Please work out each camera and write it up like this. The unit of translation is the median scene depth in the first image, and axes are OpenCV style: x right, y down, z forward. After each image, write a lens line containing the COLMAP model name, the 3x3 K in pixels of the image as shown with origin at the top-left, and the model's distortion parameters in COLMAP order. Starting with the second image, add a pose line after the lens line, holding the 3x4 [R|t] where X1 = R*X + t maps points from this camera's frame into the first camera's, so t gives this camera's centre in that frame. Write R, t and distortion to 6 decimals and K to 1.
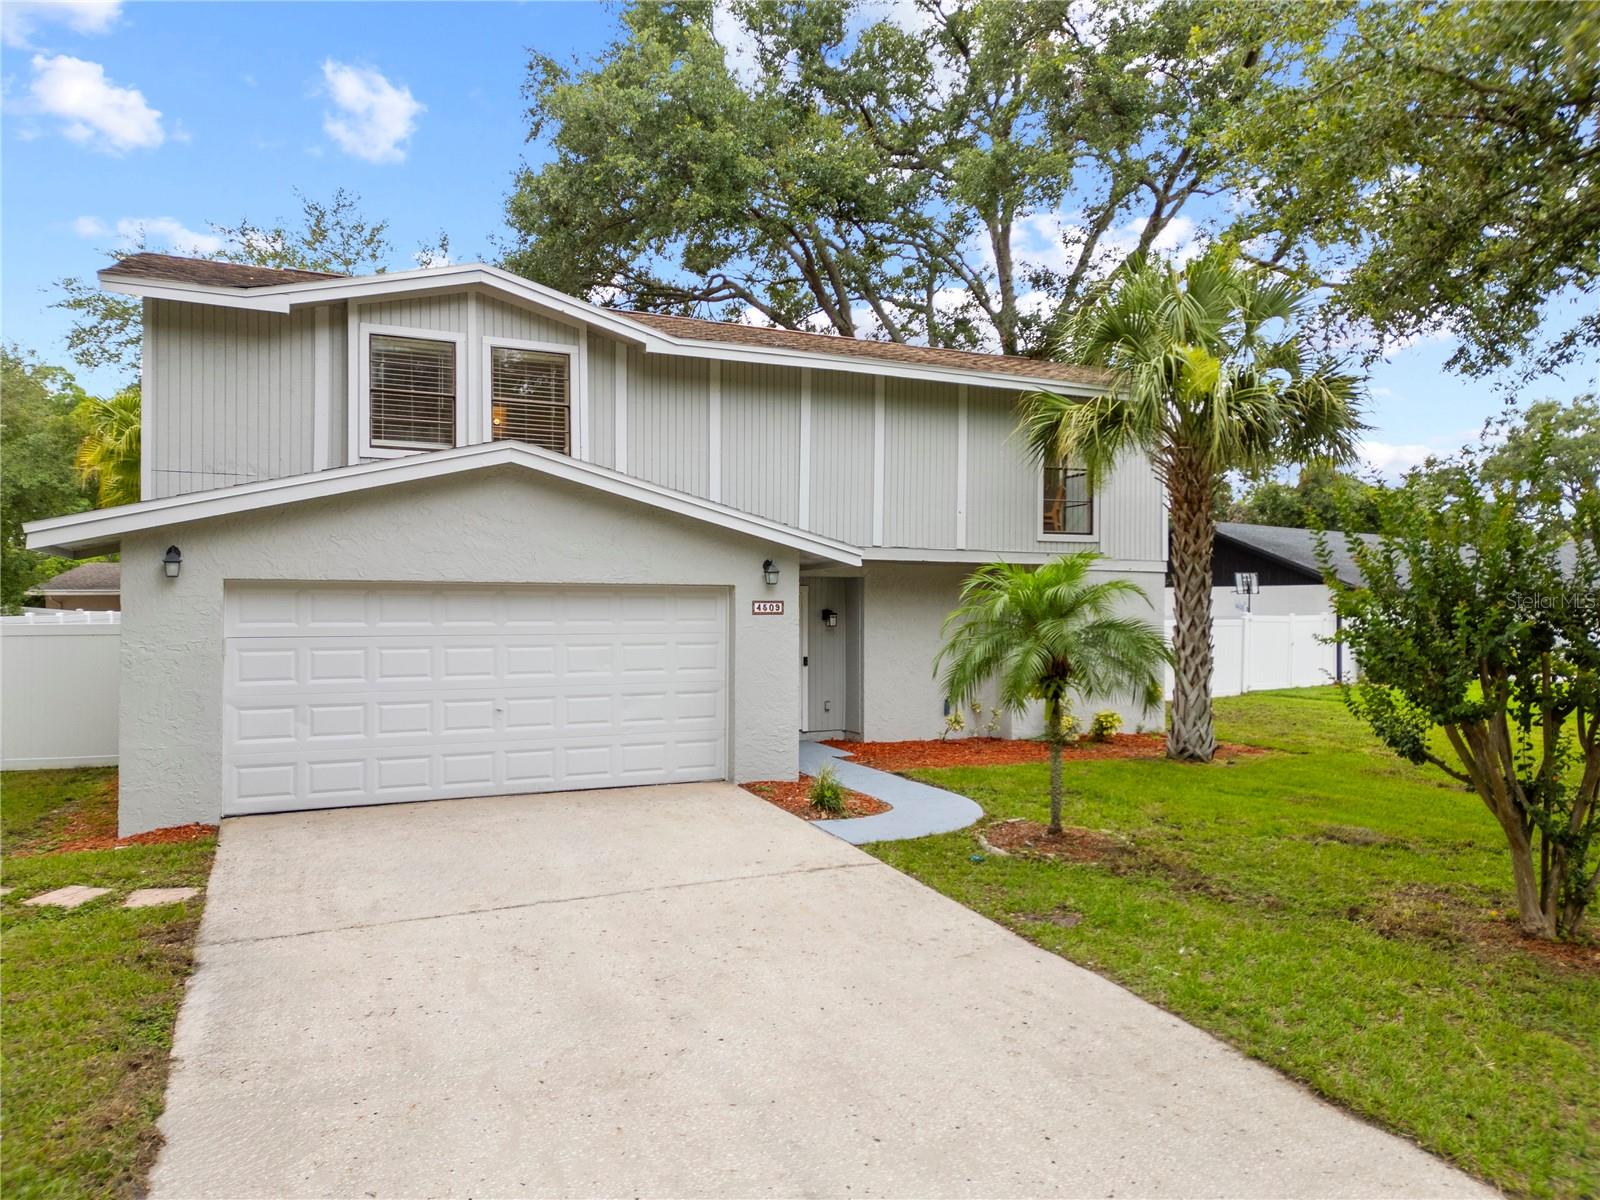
lens RADIAL K [[1115.6, 0, 800.0], [0, 1115.6, 600.0], [0, 0, 1]] dist [0.052259, -0.053371]
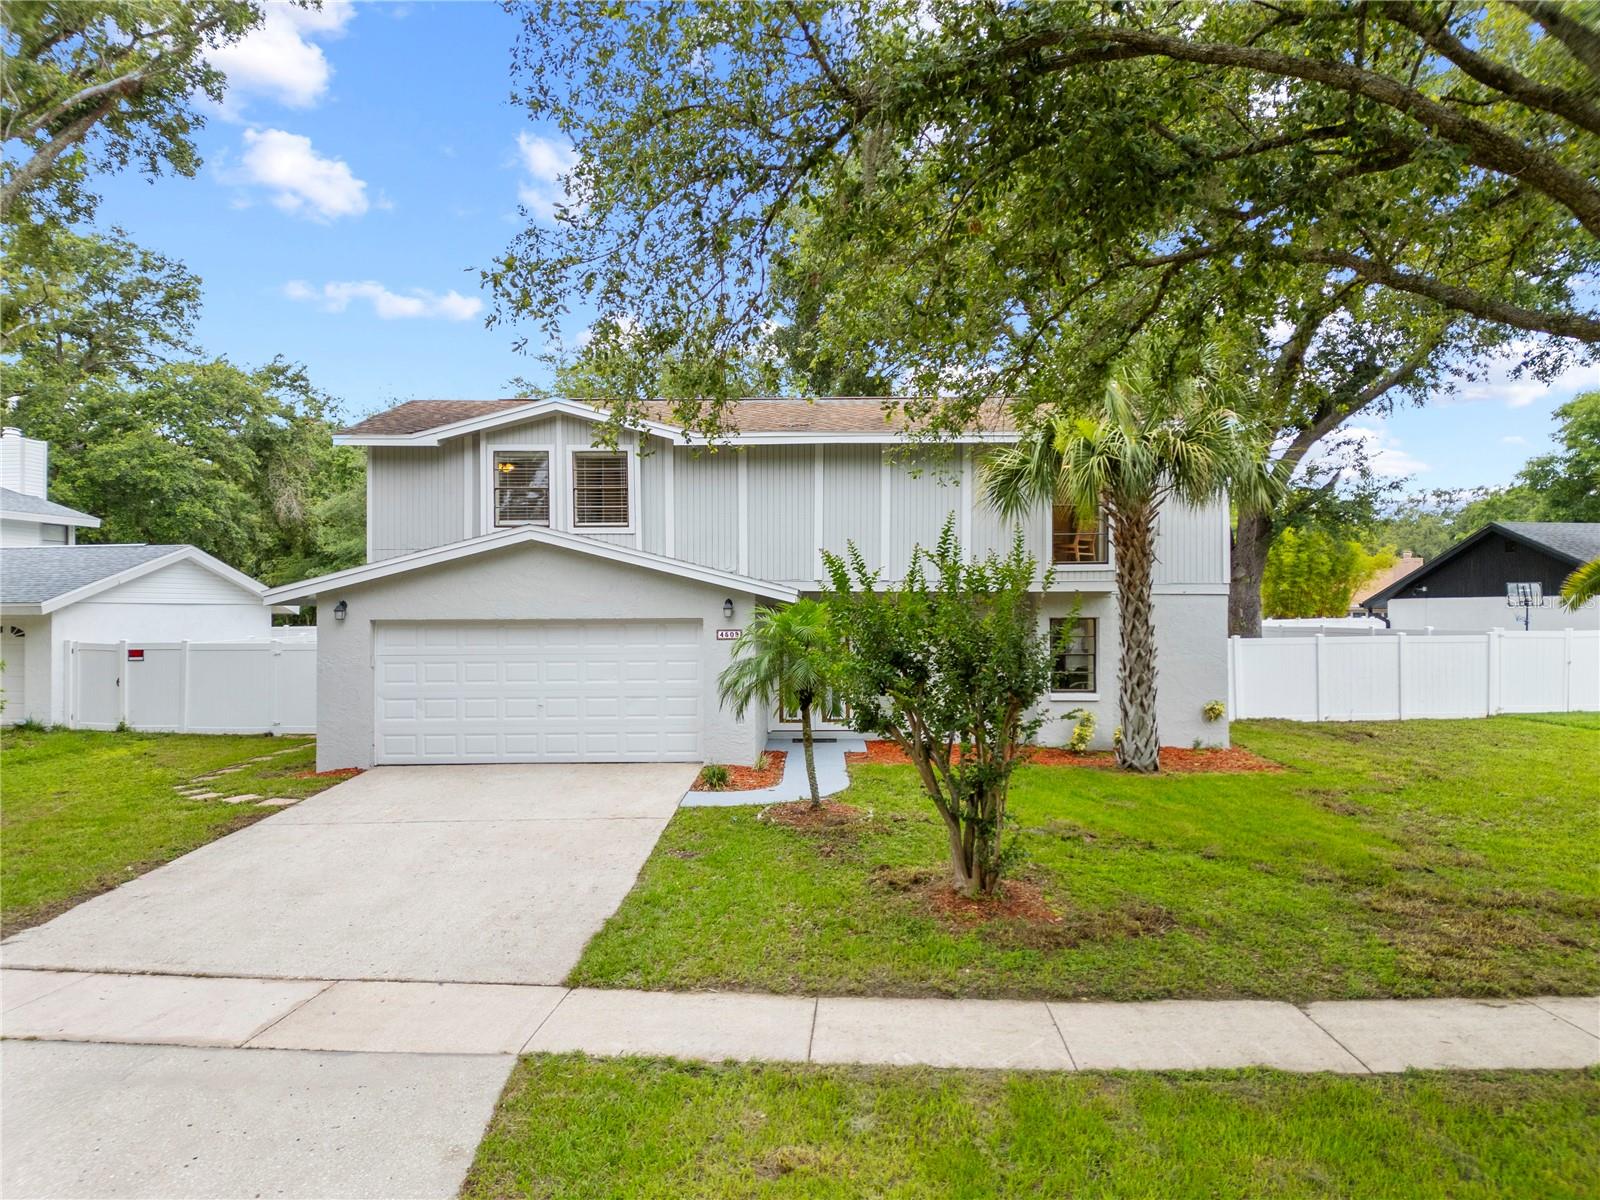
lens RADIAL K [[1115.6, 0, 800.0], [0, 1115.6, 600.0], [0, 0, 1]] dist [0.052259, -0.053371]
pose [[0.904975, -0.009096, -0.425367, 0.658267], [0.008935, 0.999957, -0.002375, -0.033604], [0.425370, -0.001652, 0.905018, -0.187932]]
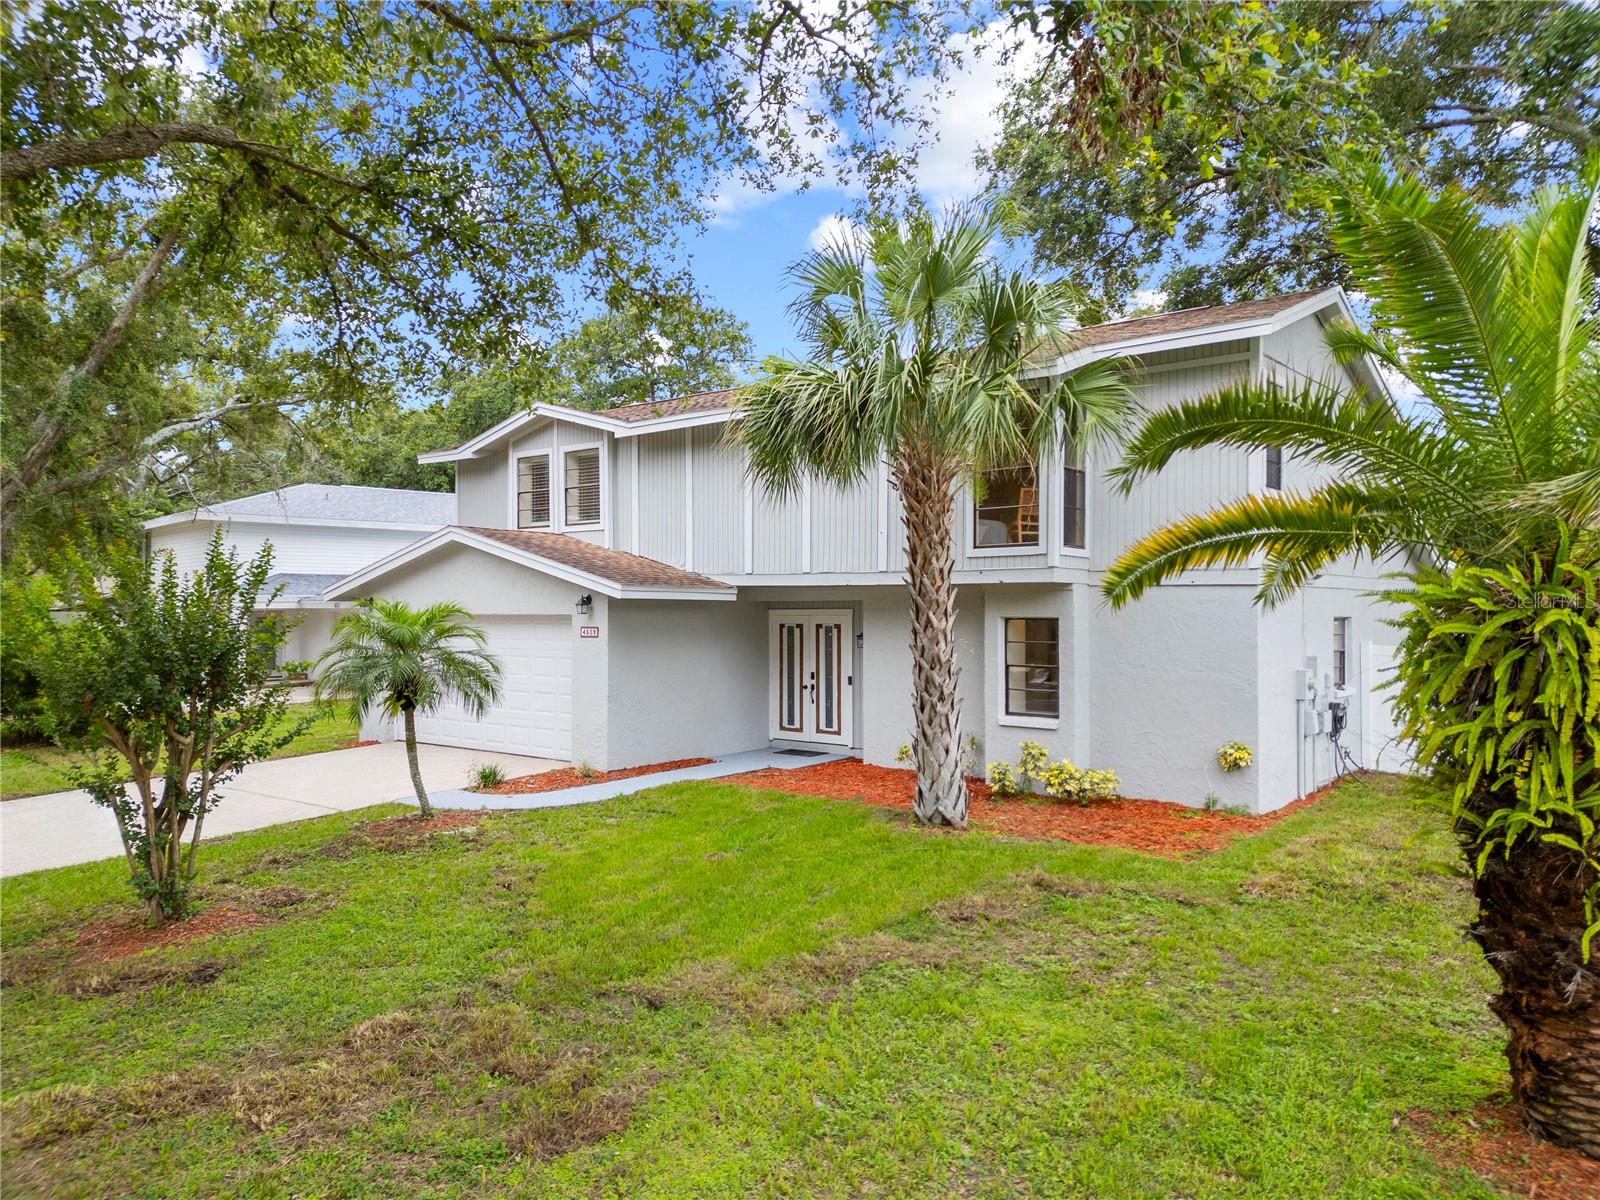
lens RADIAL K [[1115.6, 0, 800.0], [0, 1115.6, 600.0], [0, 0, 1]] dist [0.052259, -0.053371]
pose [[0.452953, -0.010185, -0.891476, 1.309816], [0.009253, 0.999935, -0.006723, -0.021093], [0.891486, -0.005203, 0.453018, 0.674142]]
